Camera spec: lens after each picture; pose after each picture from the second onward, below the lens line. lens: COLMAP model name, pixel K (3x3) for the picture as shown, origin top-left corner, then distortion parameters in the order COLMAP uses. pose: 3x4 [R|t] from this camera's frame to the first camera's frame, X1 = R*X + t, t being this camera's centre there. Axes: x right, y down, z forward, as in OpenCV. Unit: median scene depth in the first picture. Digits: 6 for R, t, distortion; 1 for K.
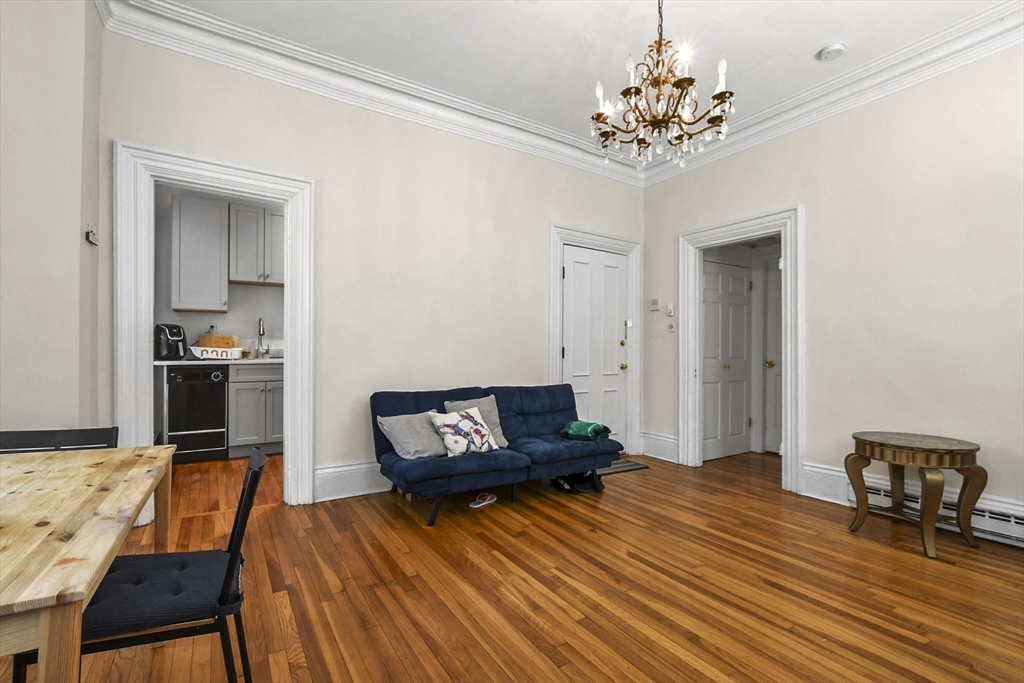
lens RADIAL K [[462.6, 0, 509.6], [0, 462.6, 347.3], [0, 0, 1]] dist [-0.002978, 0.000048]
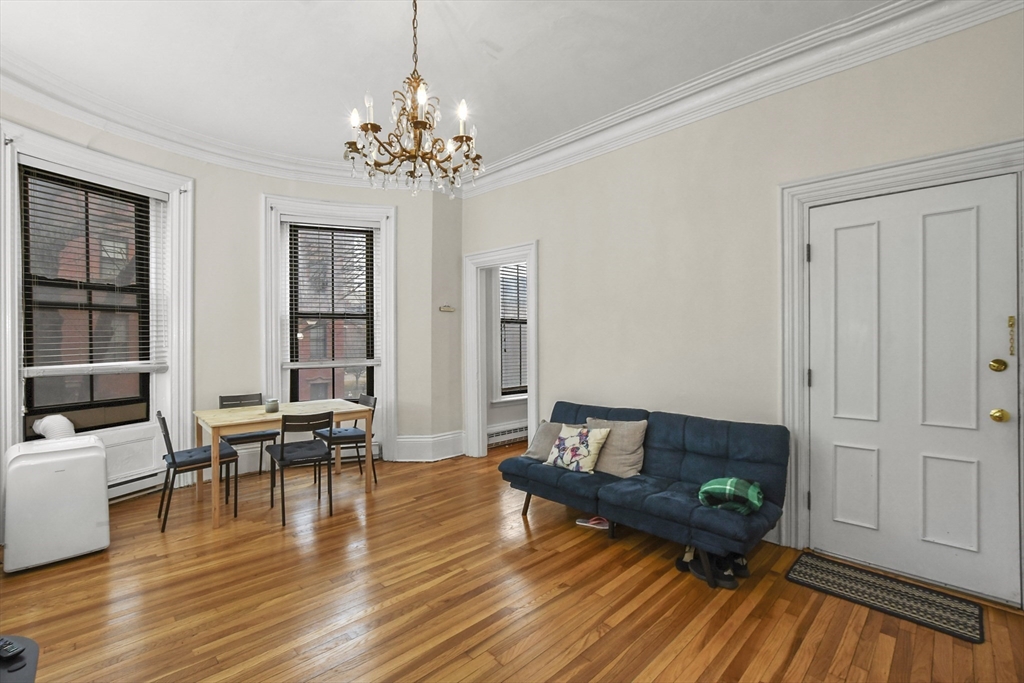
lens RADIAL K [[447.7, 0, 510.8], [0, 447.7, 347.6], [0, 0, 1]] dist [-0.023746, 0.010754]
pose [[0.224247, -0.004850, -0.974520, 0.829801], [0.005204, 0.999979, -0.003779, -0.039384], [0.974519, -0.004224, 0.224267, 0.614488]]
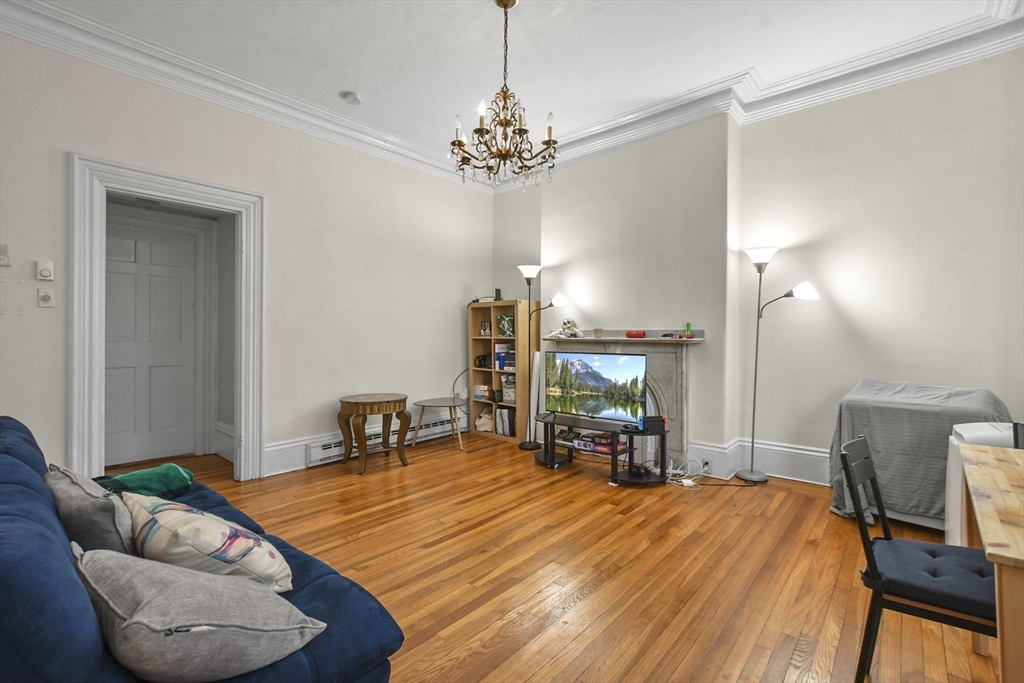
lens RADIAL K [[456.6, 0, 505.4], [0, 456.6, 336.5], [0, 0, 1]] dist [-0.013657, 0.000247]
pose [[-0.282287, -0.004845, 0.959318, -0.536269], [-0.006443, 0.999974, 0.003154, -0.002006], [-0.959309, -0.005291, -0.282310, 0.839648]]
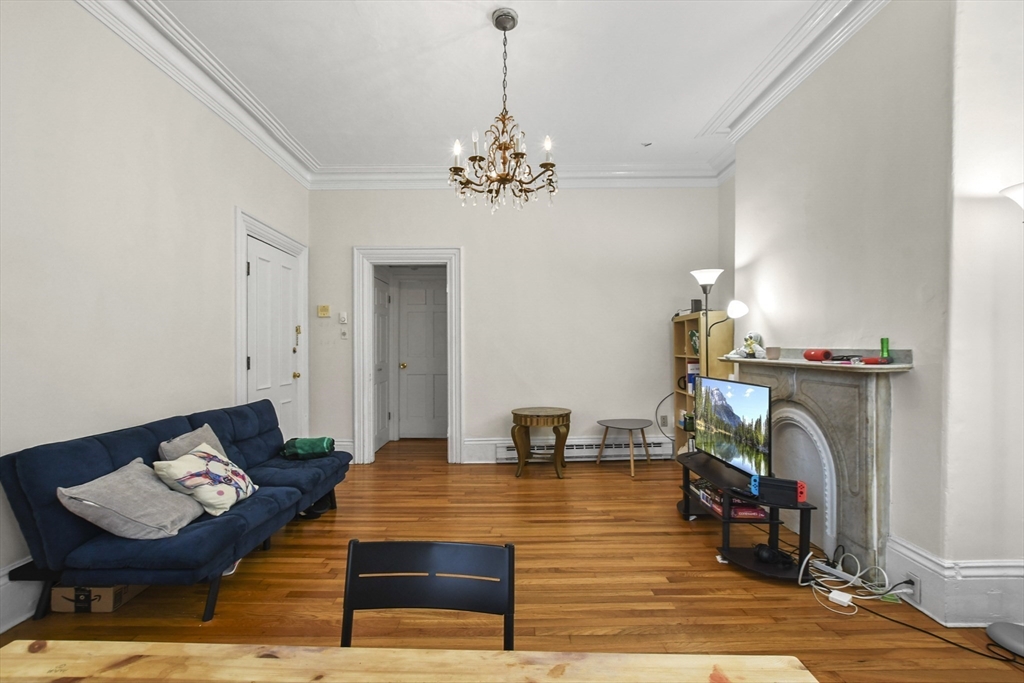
lens RADIAL K [[447.7, 0, 510.8], [0, 447.7, 347.6], [0, 0, 1]] dist [-0.023746, 0.010754]
pose [[0.525371, -0.006235, 0.850851, -0.433403], [0.003342, 0.999981, 0.005264, -0.025878], [-0.850867, 0.000078, 0.525381, 0.220485]]
